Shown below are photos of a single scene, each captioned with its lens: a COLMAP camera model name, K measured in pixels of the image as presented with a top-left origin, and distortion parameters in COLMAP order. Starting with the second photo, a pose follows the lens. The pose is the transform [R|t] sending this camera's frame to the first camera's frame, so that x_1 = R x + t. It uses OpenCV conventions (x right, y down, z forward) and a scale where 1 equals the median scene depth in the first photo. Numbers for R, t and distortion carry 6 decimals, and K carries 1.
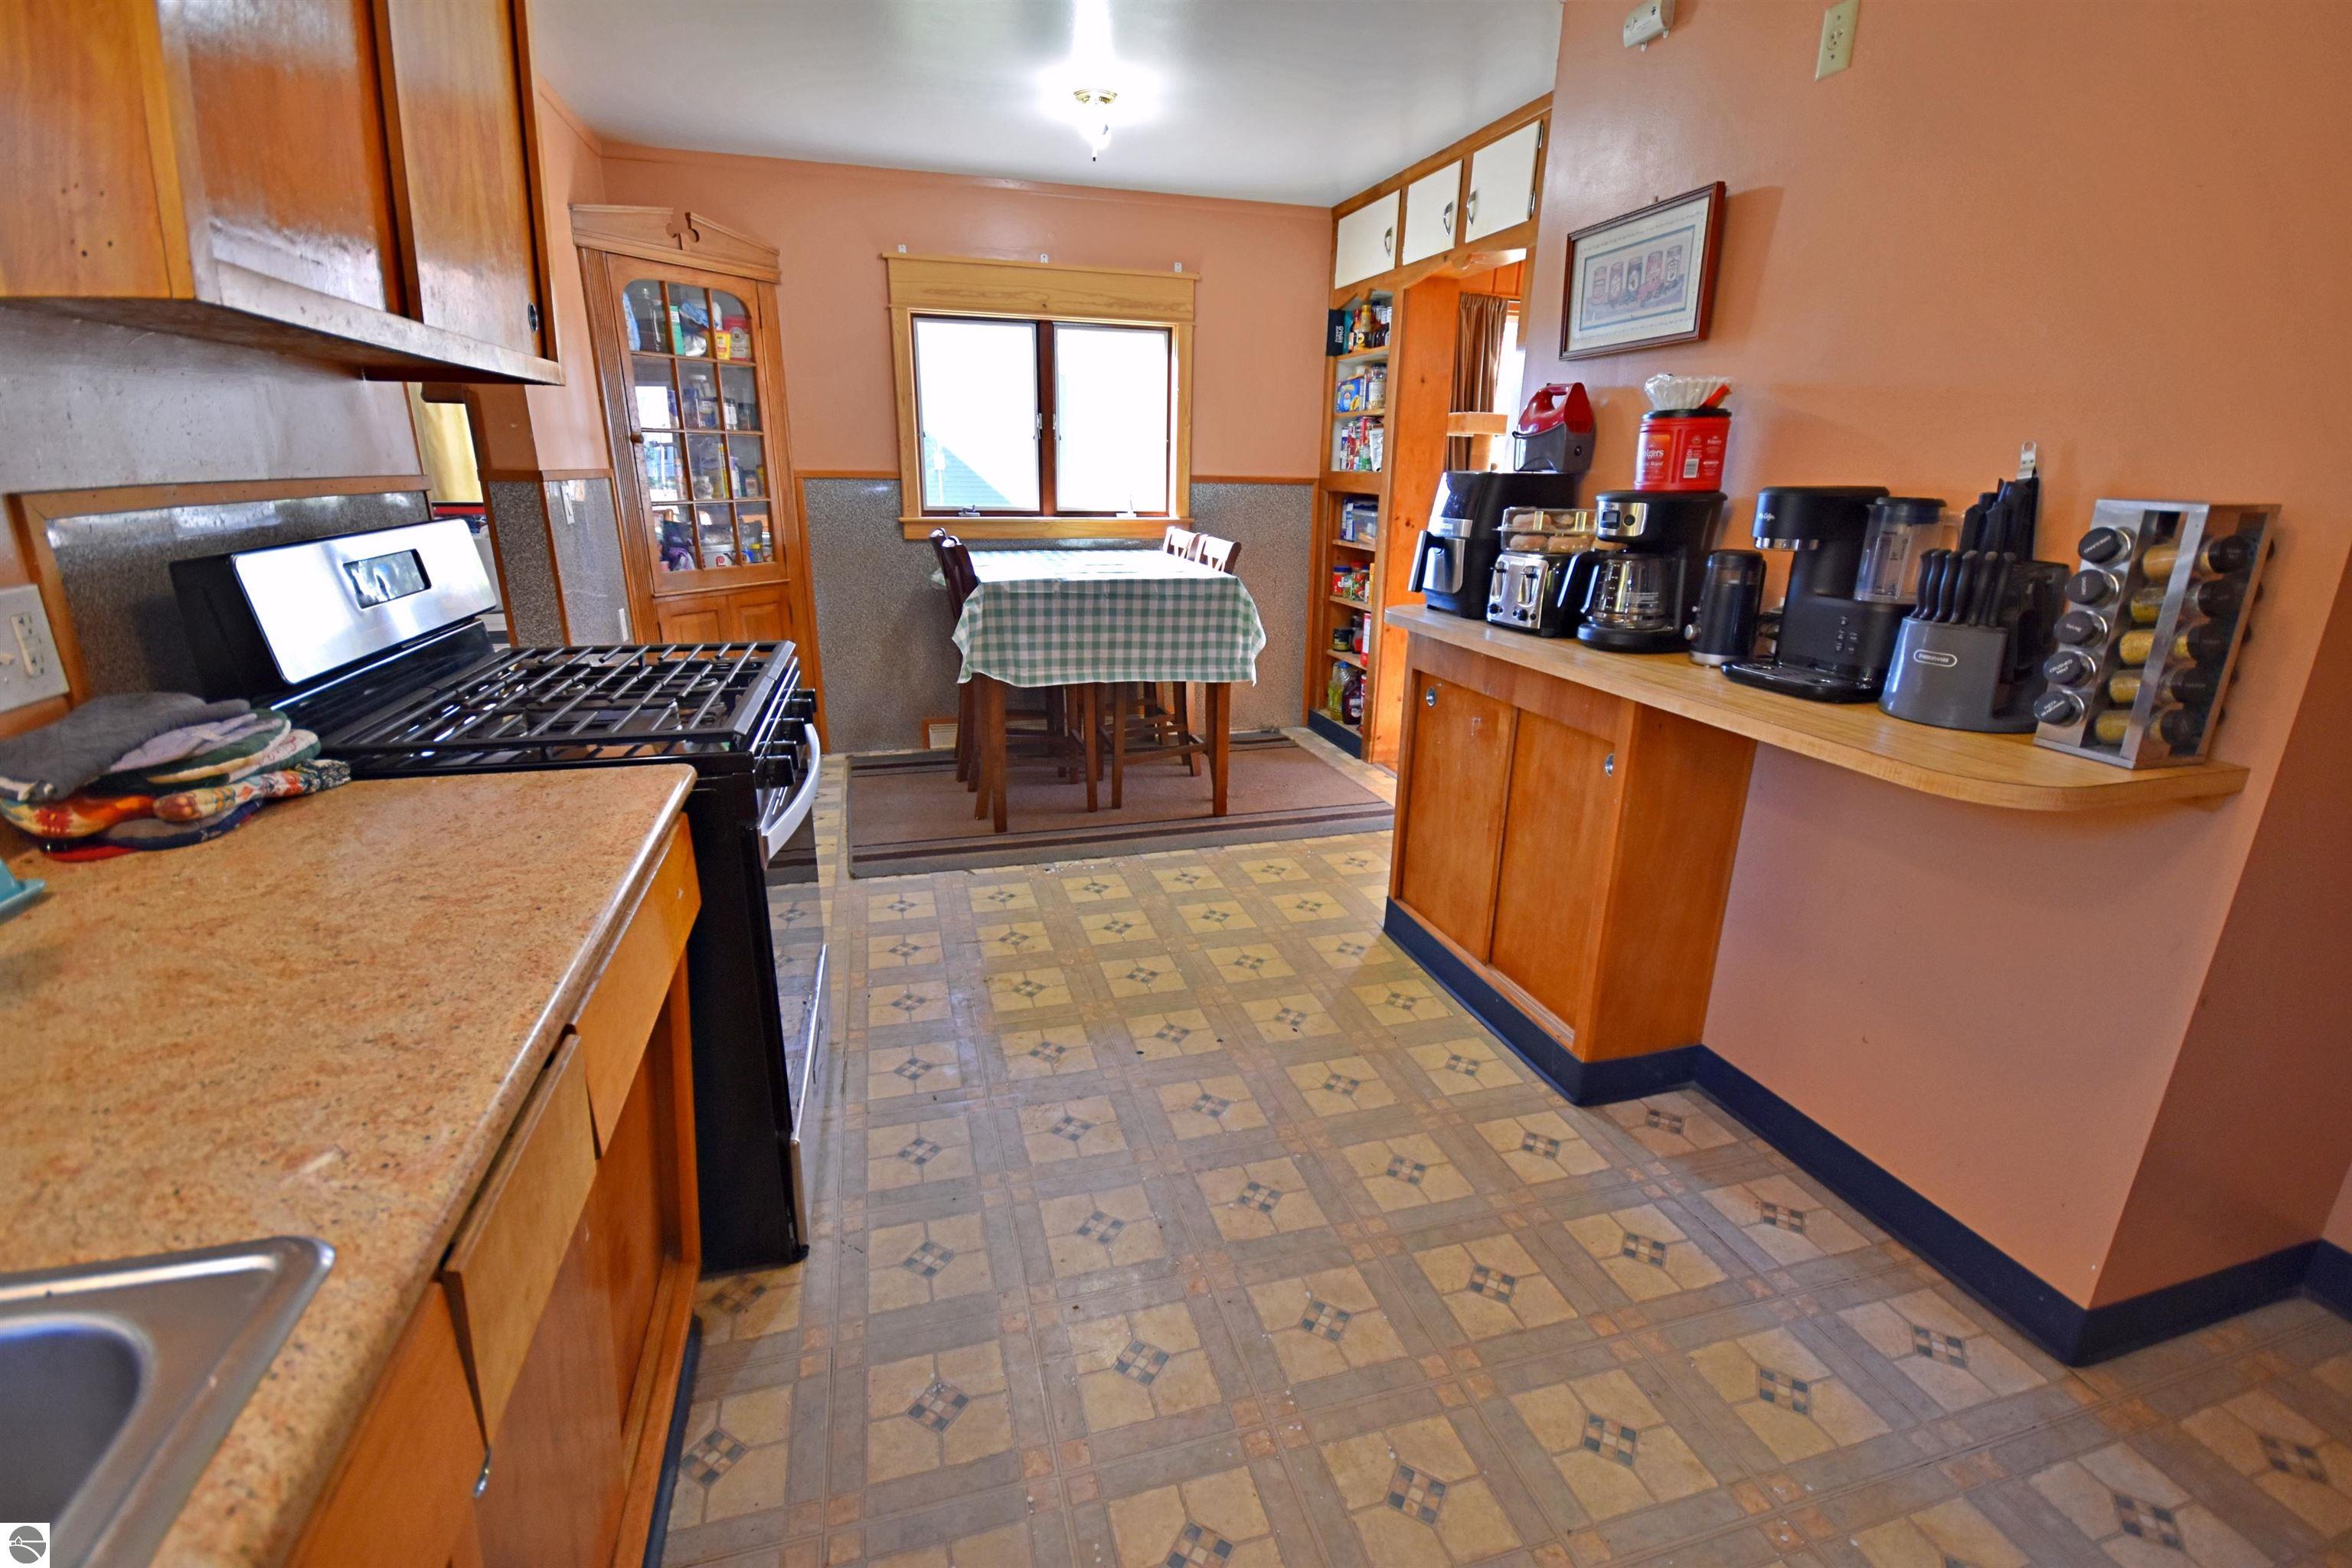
lens RADIAL K [[1035.3, 0, 1178.1], [0, 1035.3, 792.1], [0, 0, 1]] dist [-0.006857, 0.011313]
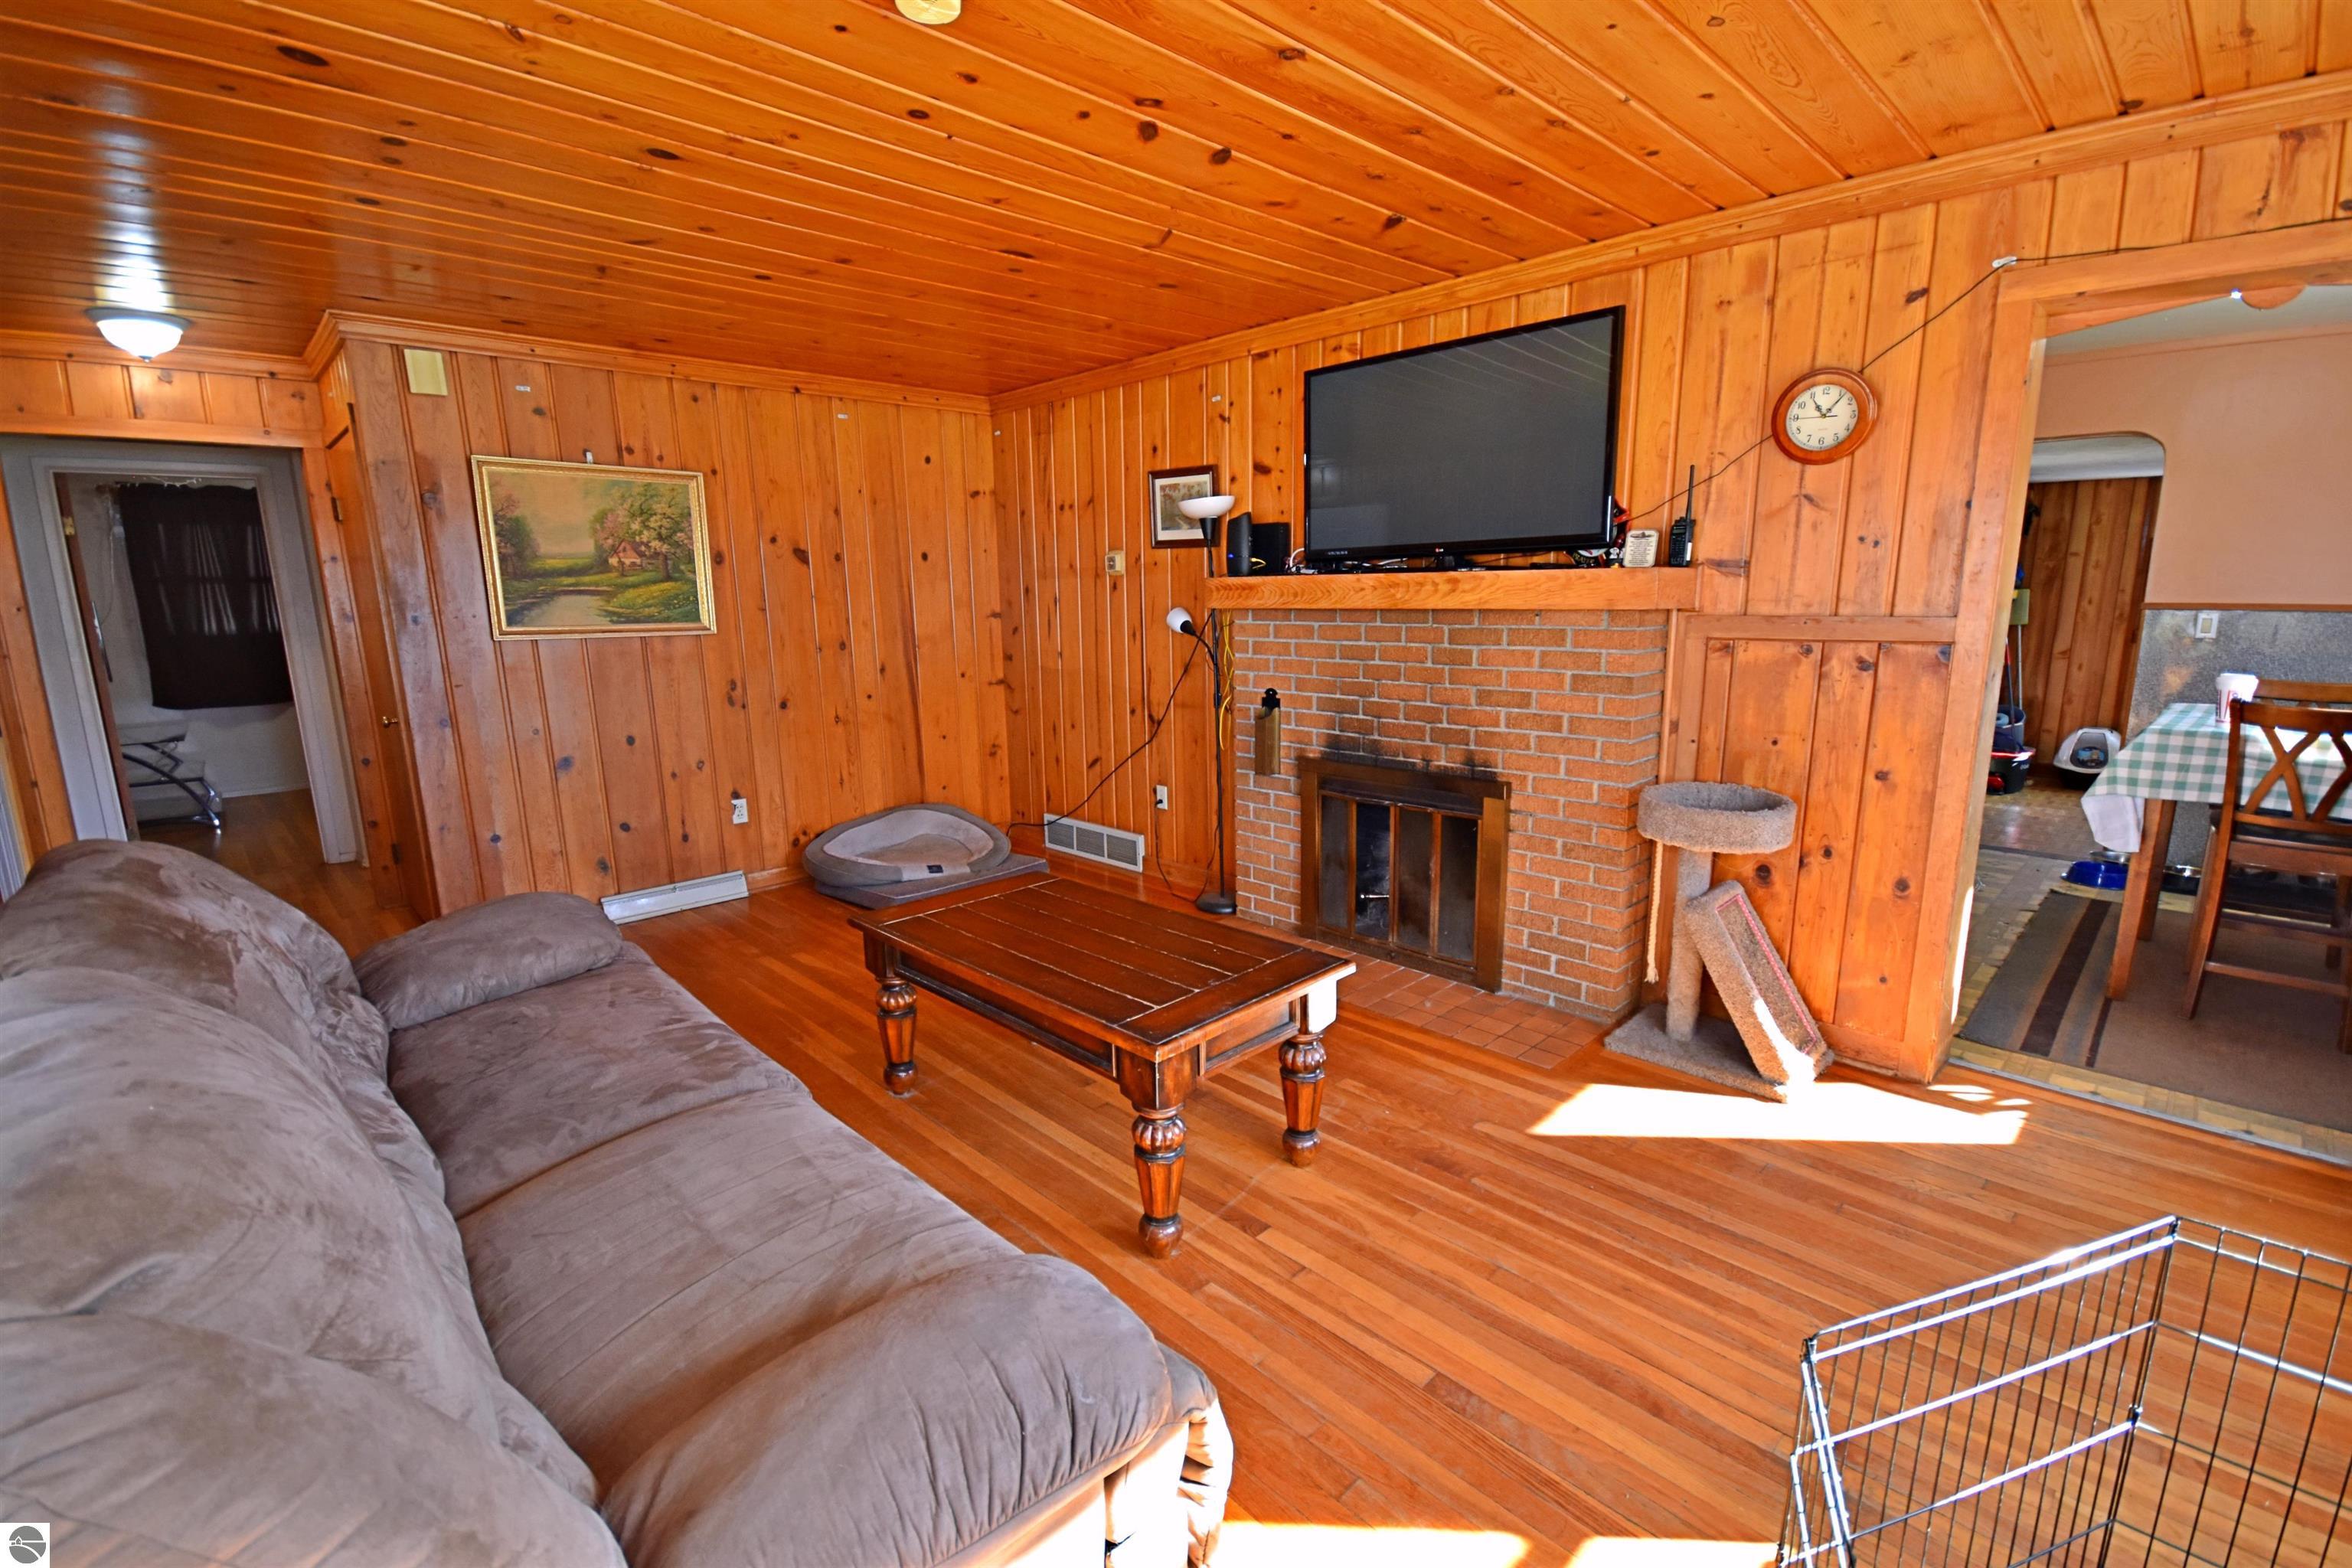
lens RADIAL K [[1035.3, 0, 1178.1], [0, 1035.3, 792.1], [0, 0, 1]] dist [-0.006857, 0.011313]
pose [[-0.881433, 0.088996, -0.463848, 1.256155], [-0.141106, 0.887614, 0.438440, -0.449050], [0.450738, 0.451907, -0.769815, 1.397584]]
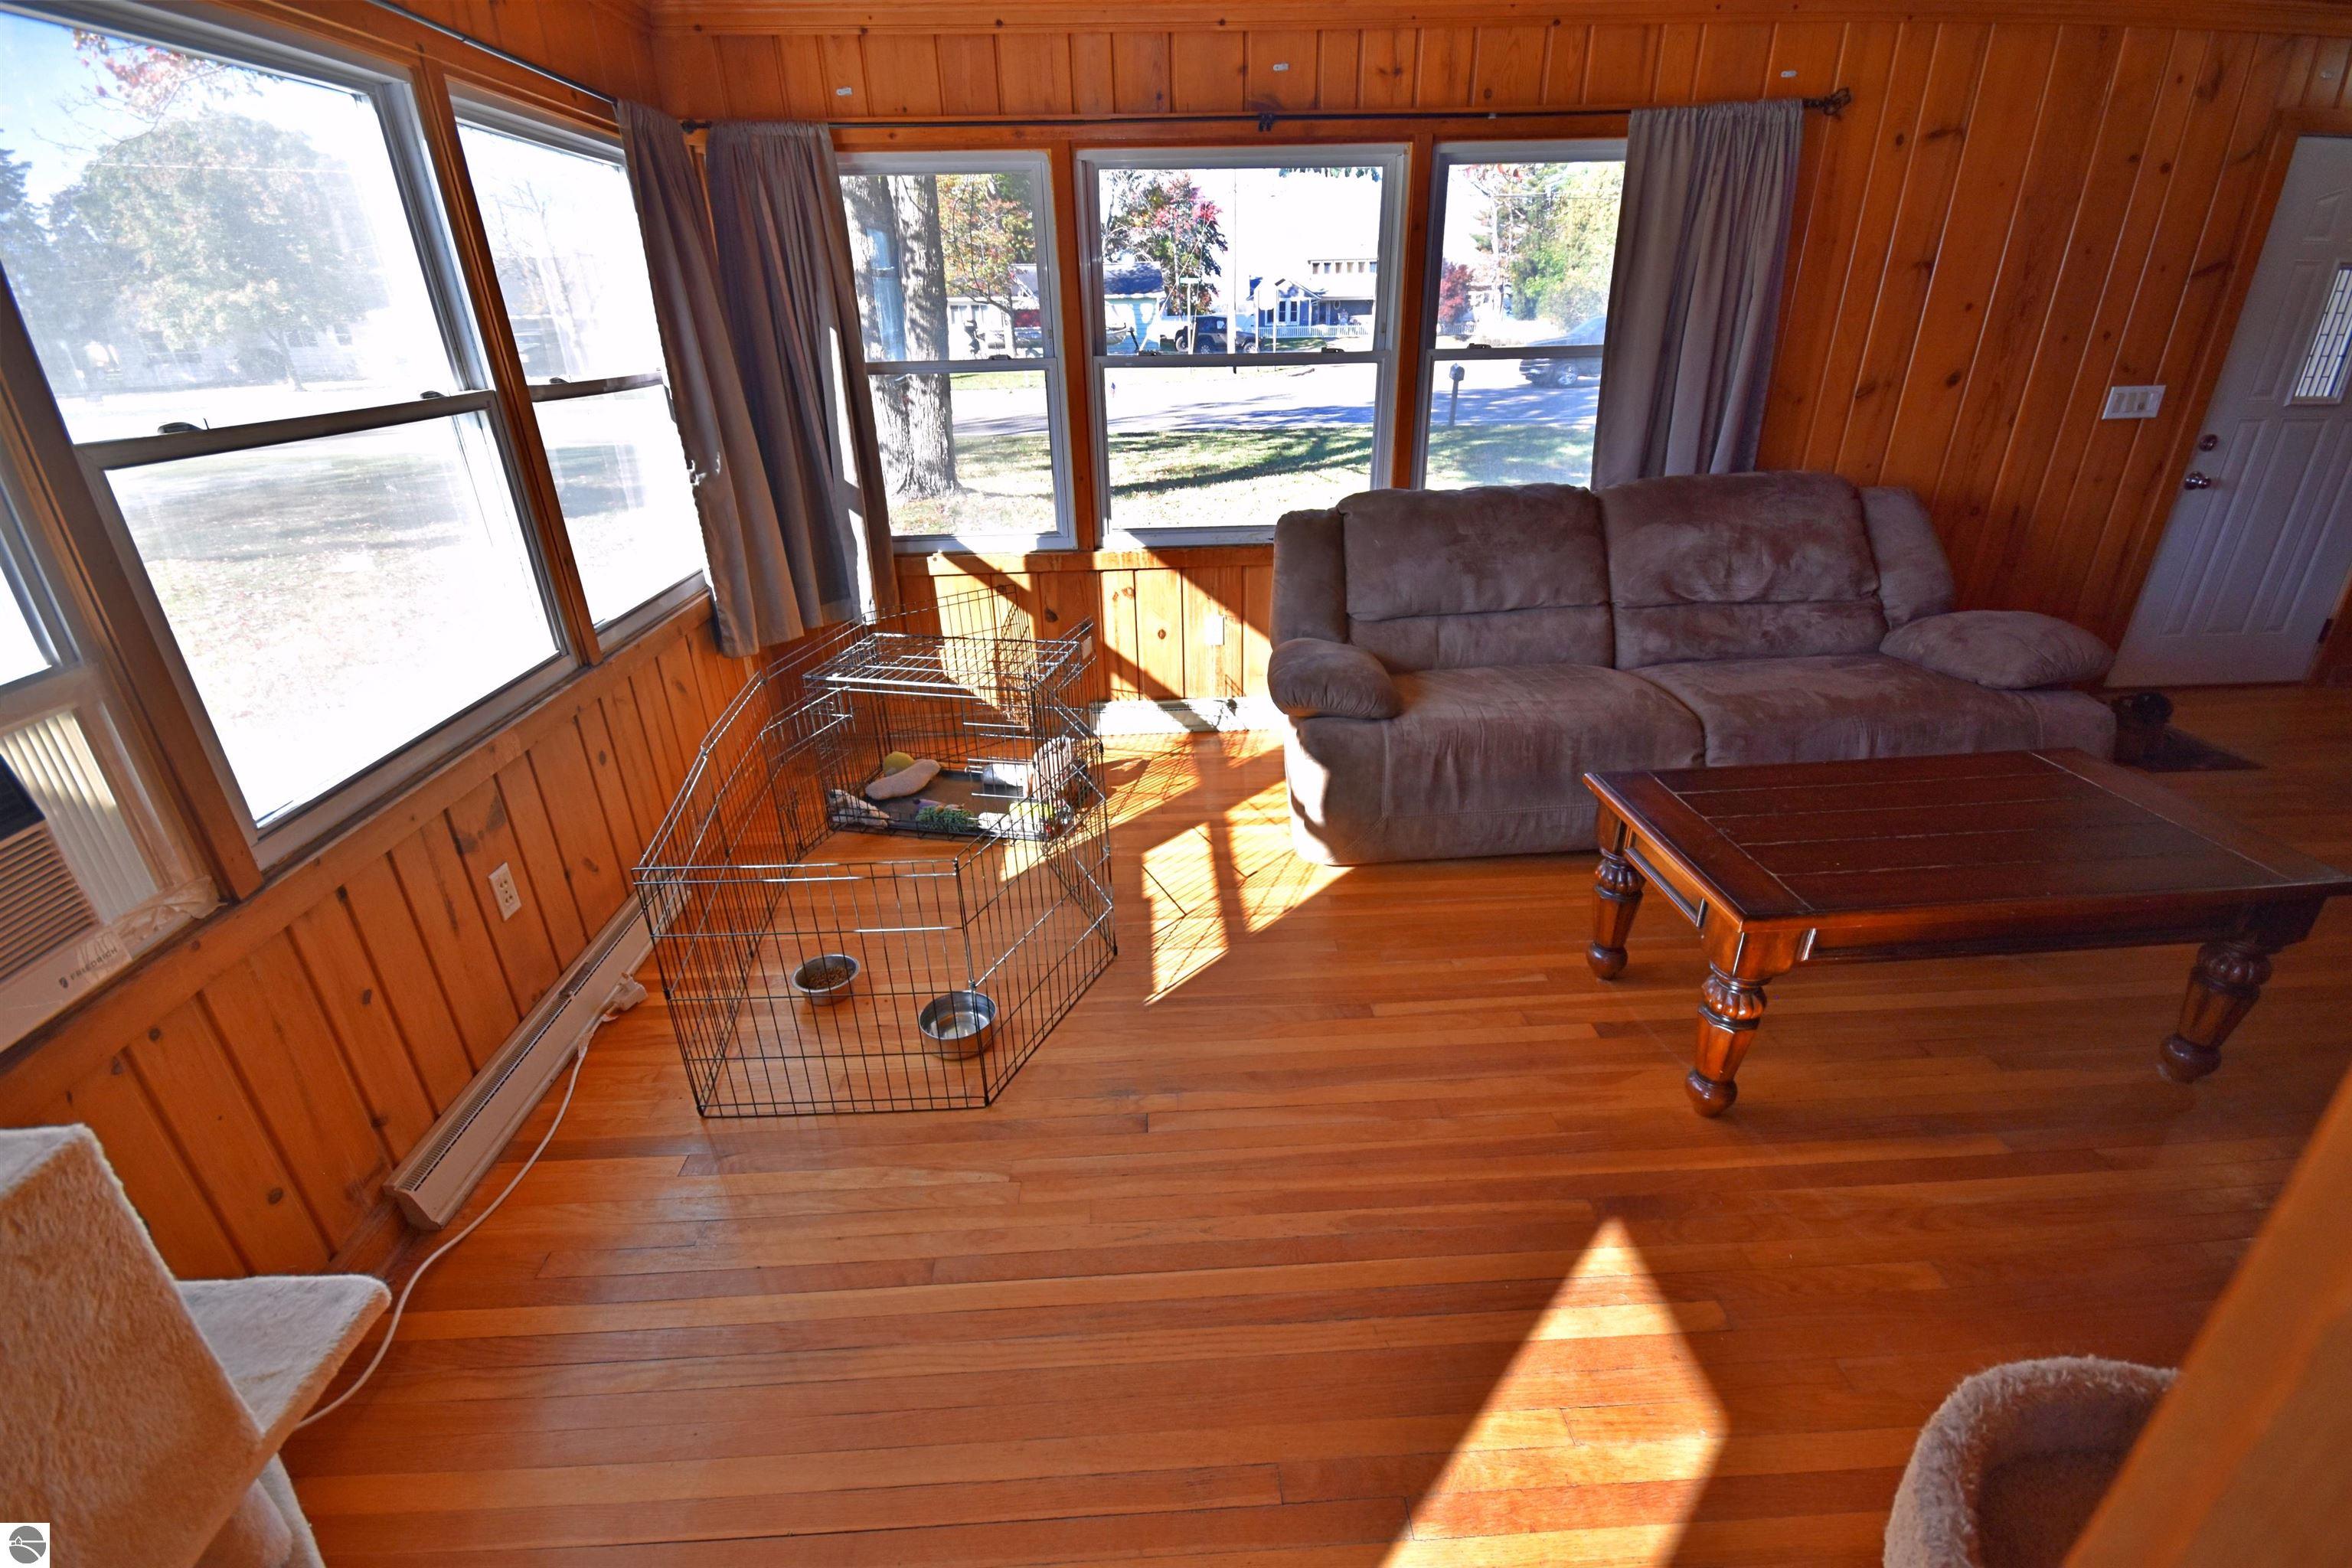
lens RADIAL K [[1033.4, 0, 1182.7], [0, 1033.4, 786.9], [0, 0, 1]] dist [0.021054, -0.017991]
pose [[0.225648, -0.427114, 0.875589, 0.348385], [0.314862, 0.882508, 0.349346, -0.394033], [-0.921925, 0.196861, 0.333618, 1.041143]]
